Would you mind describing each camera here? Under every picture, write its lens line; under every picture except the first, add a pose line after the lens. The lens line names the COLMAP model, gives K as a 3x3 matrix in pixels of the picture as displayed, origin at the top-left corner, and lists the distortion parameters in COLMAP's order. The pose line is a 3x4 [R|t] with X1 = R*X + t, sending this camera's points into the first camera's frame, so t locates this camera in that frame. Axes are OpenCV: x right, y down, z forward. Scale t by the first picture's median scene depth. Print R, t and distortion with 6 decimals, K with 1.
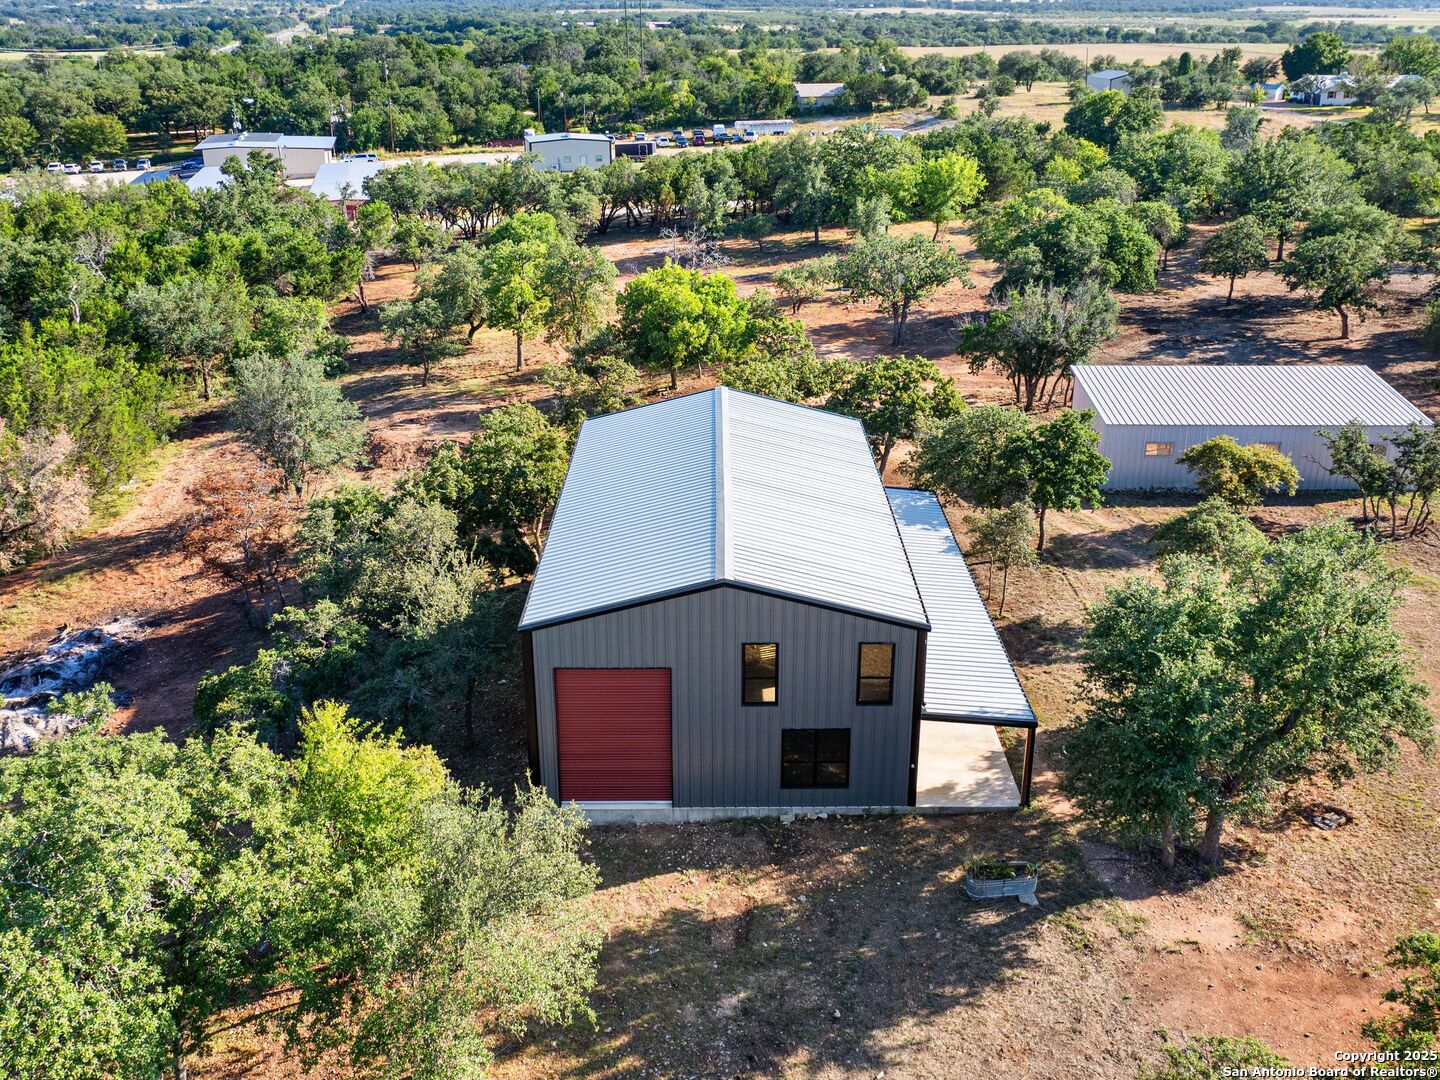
lens RADIAL K [[1338.6, 0, 723.0], [0, 1338.6, 539.7], [0, 0, 1]] dist [-0.015494, -0.020412]
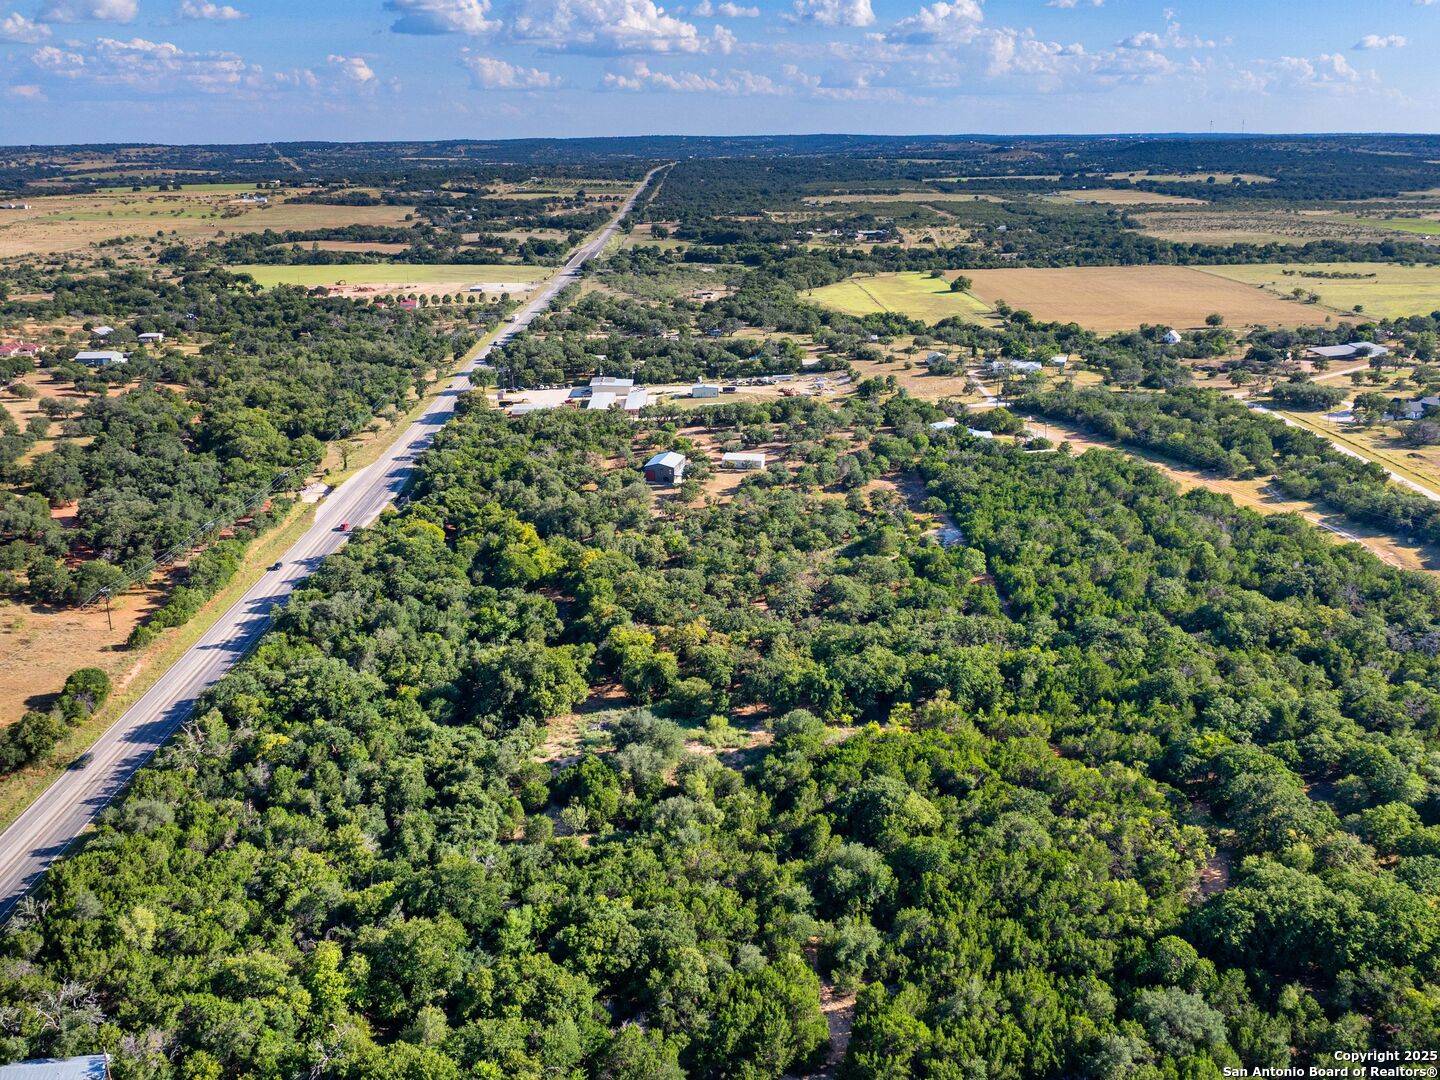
lens RADIAL K [[1338.6, 0, 723.0], [0, 1338.6, 539.7], [0, 0, 1]] dist [-0.015494, -0.020412]
pose [[0.978851, 0.056370, -0.196657, 0.503271], [-0.074148, 0.993683, -0.084242, 0.283955], [0.190666, 0.097042, 0.976847, -1.811360]]
